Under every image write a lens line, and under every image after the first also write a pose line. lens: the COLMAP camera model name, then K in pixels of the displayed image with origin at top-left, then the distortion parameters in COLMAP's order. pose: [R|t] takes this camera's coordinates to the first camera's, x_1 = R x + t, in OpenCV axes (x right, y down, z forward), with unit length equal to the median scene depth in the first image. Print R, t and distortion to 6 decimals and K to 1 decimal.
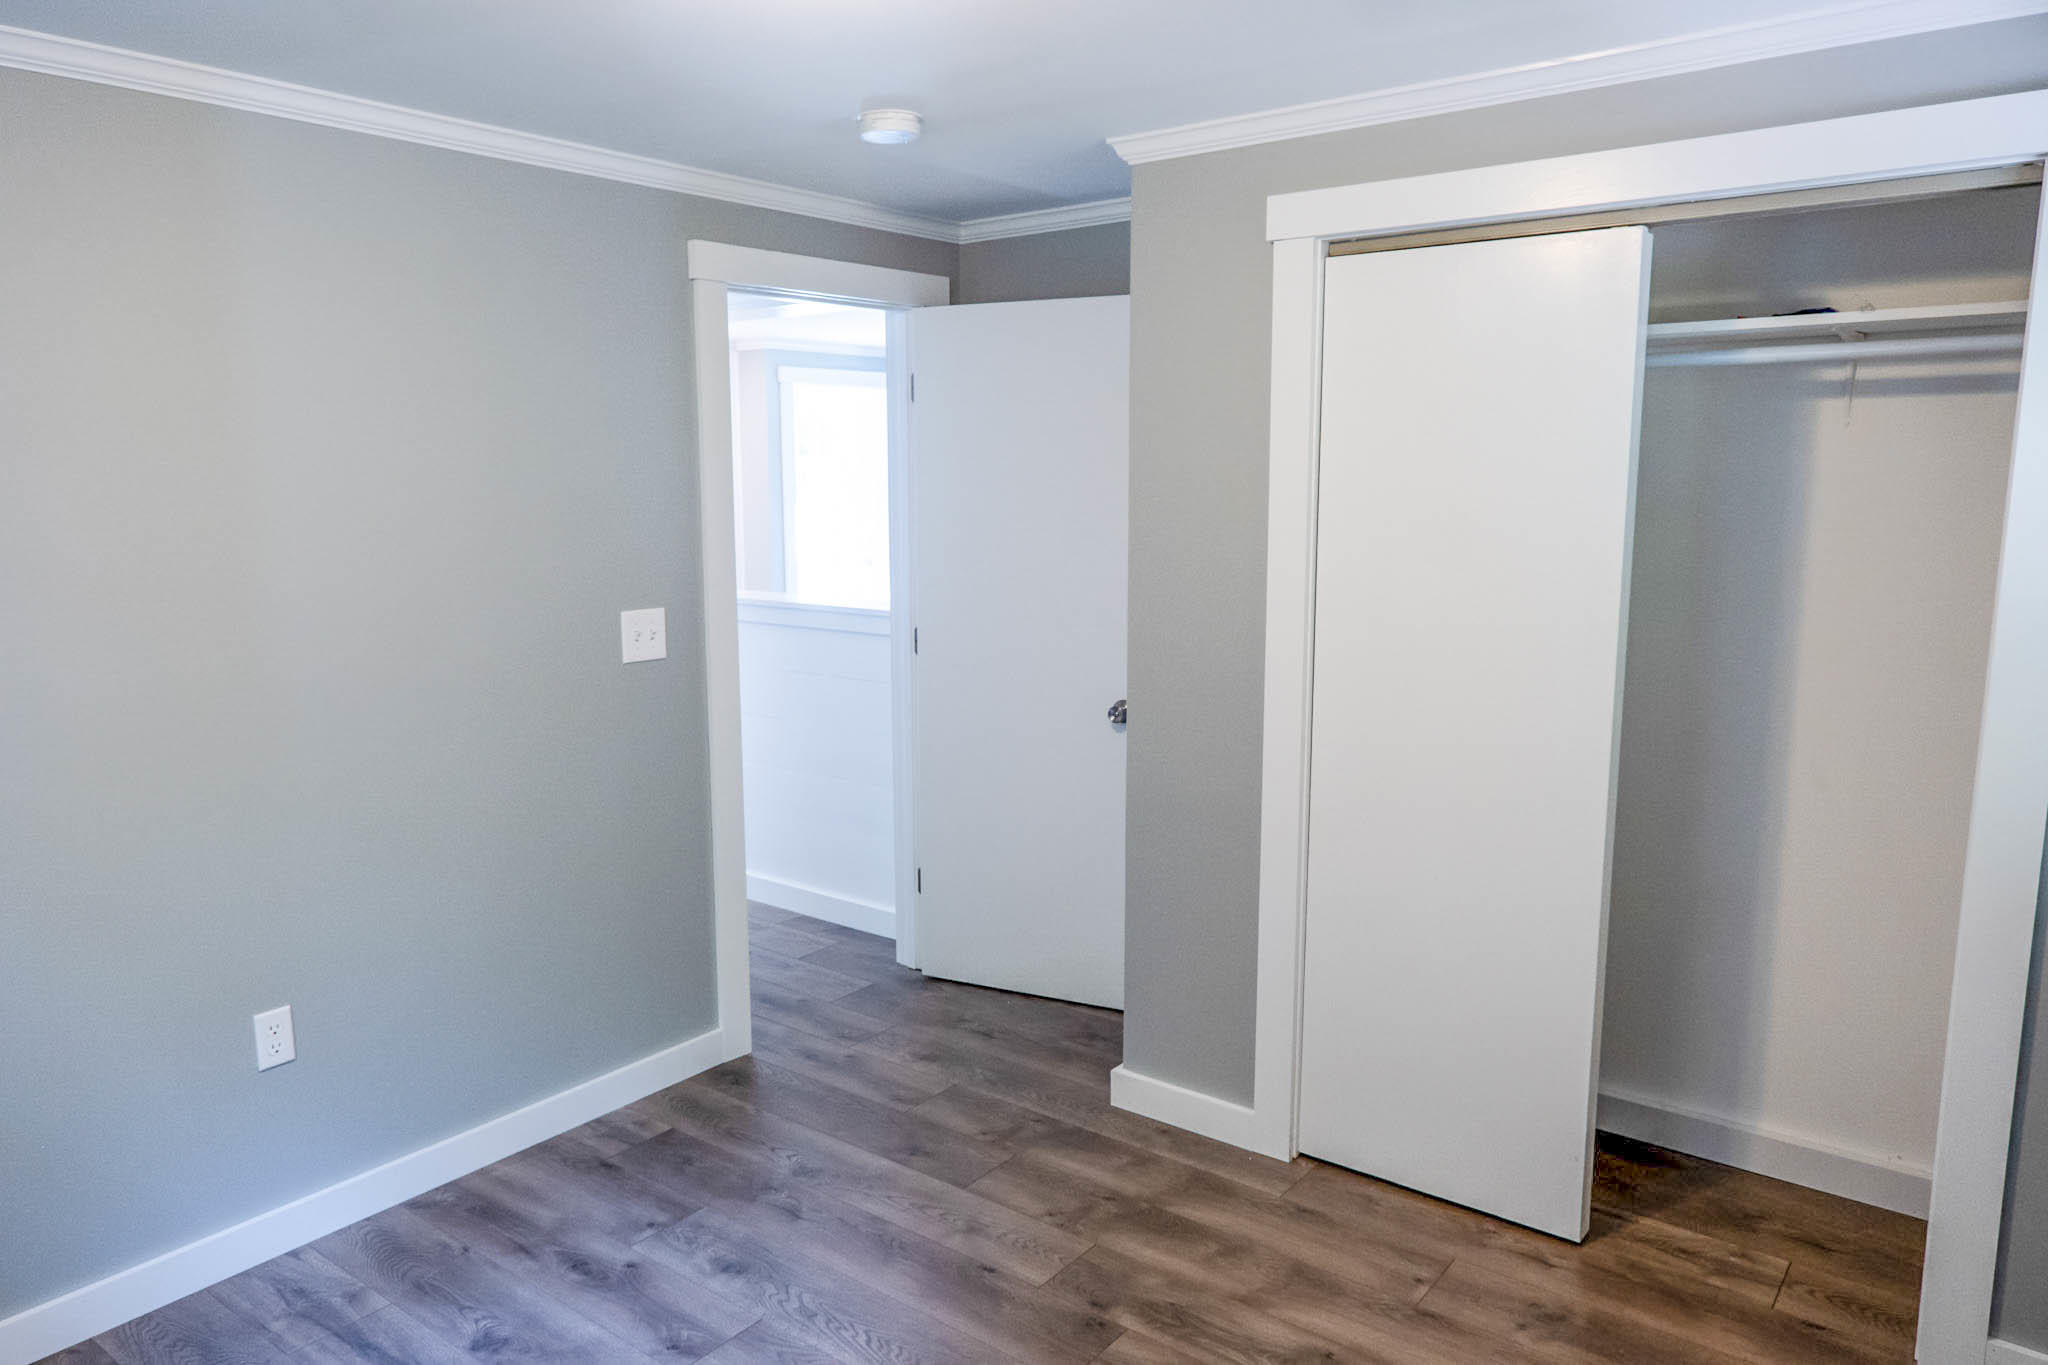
lens RADIAL K [[1387.5, 0, 1022.4], [0, 1387.5, 688.3], [0, 0, 1]] dist [-0.015512, 0.017965]
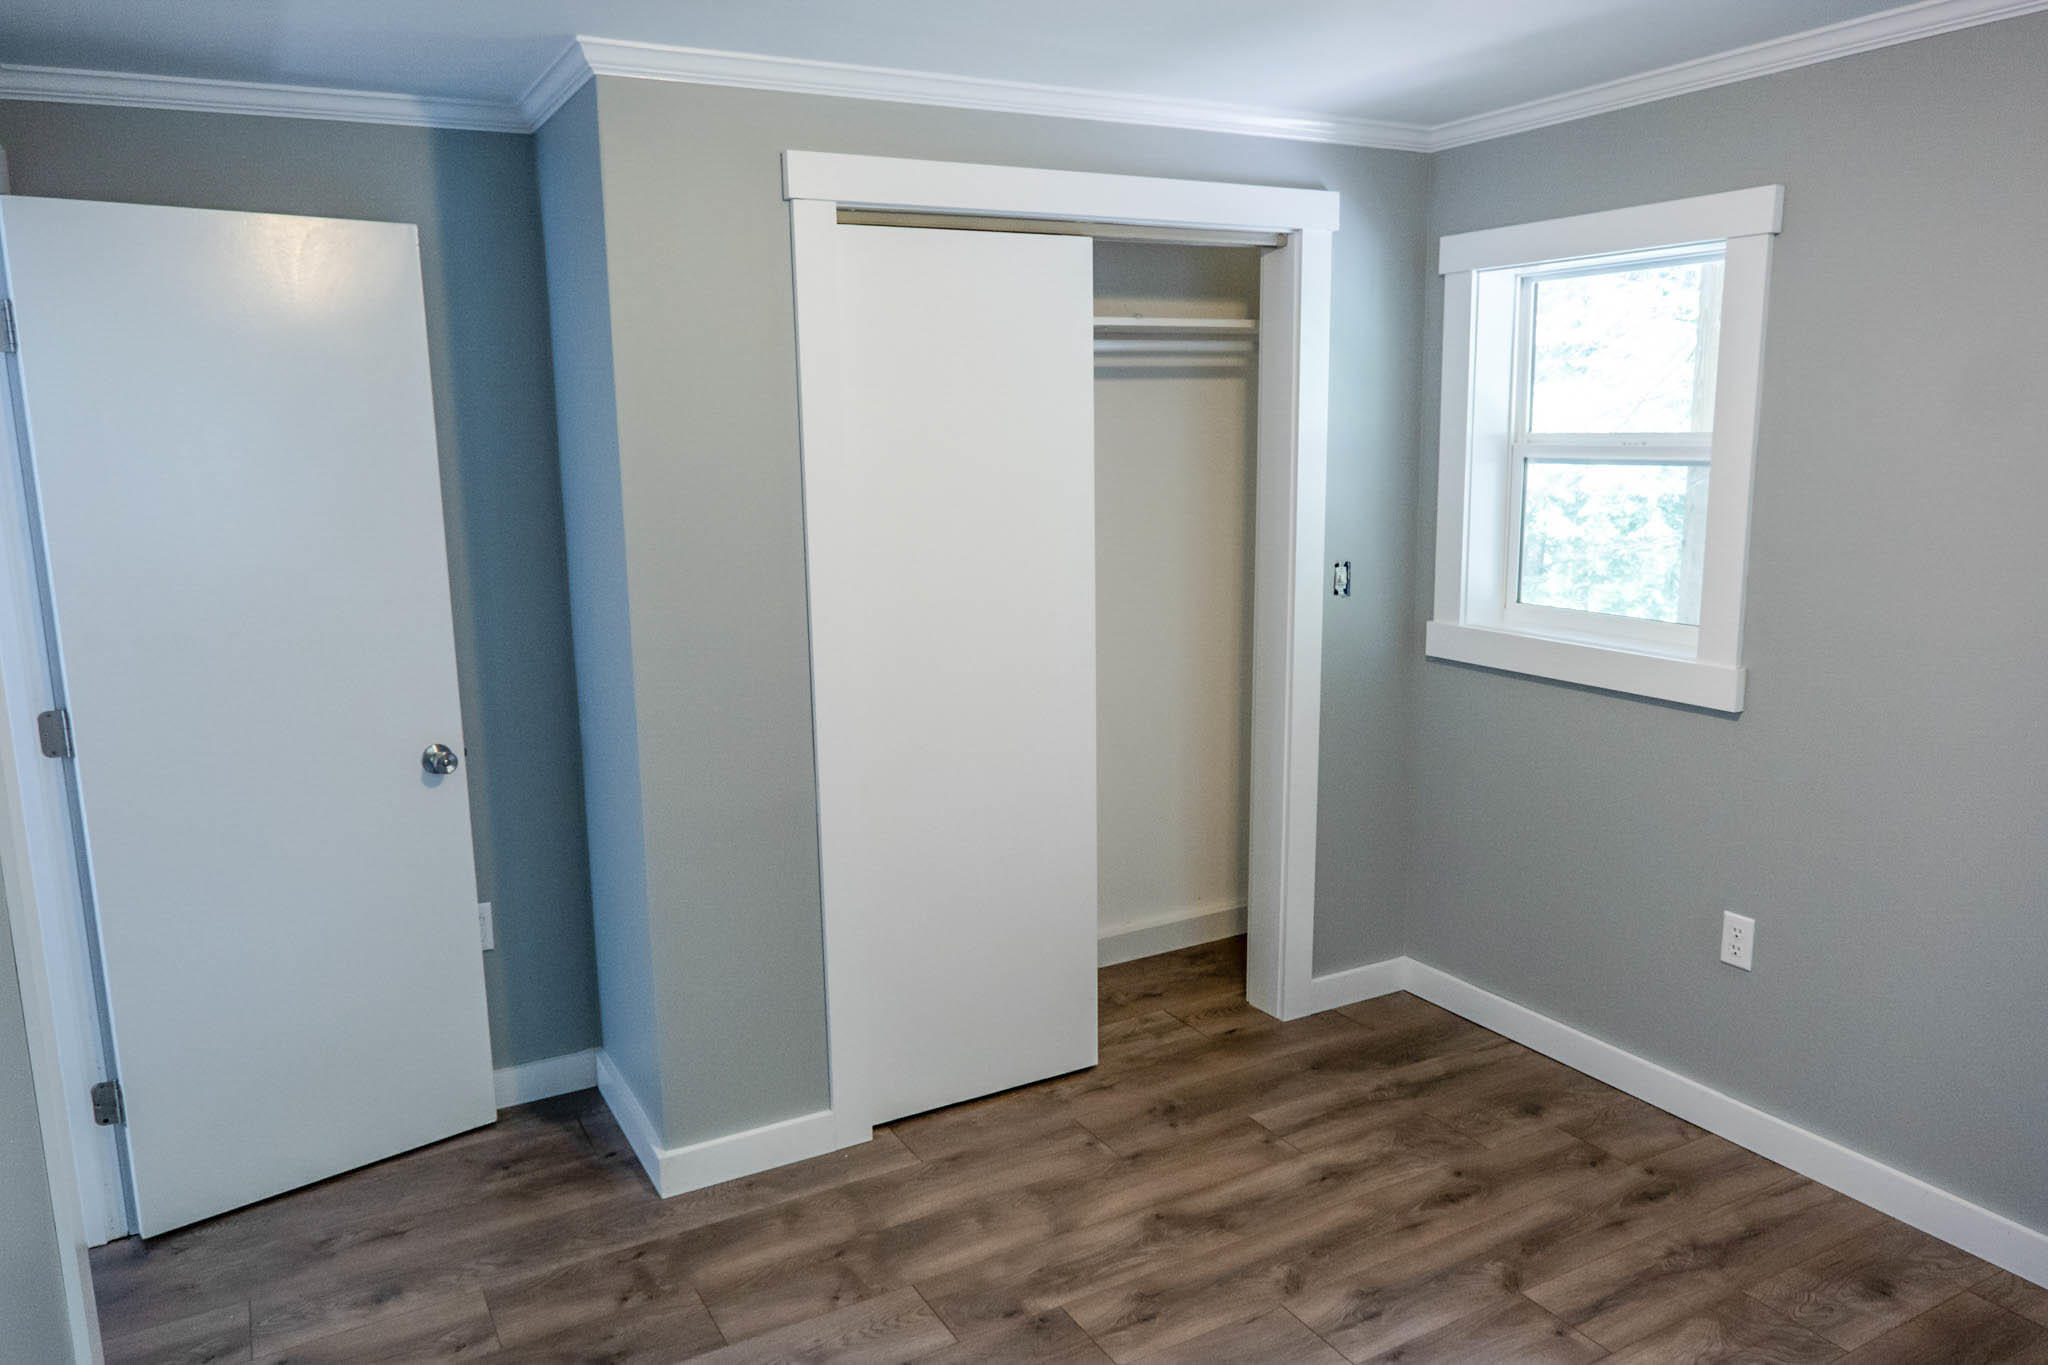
lens RADIAL K [[1387.5, 0, 1017.0], [0, 1387.5, 672.0], [0, 0, 1]] dist [-0.015512, 0.017965]
pose [[0.402017, -0.161774, 0.901228, -0.661167], [0.164786, 0.980980, 0.102583, -0.076576], [-0.900682, 0.107270, 0.421028, 0.496102]]
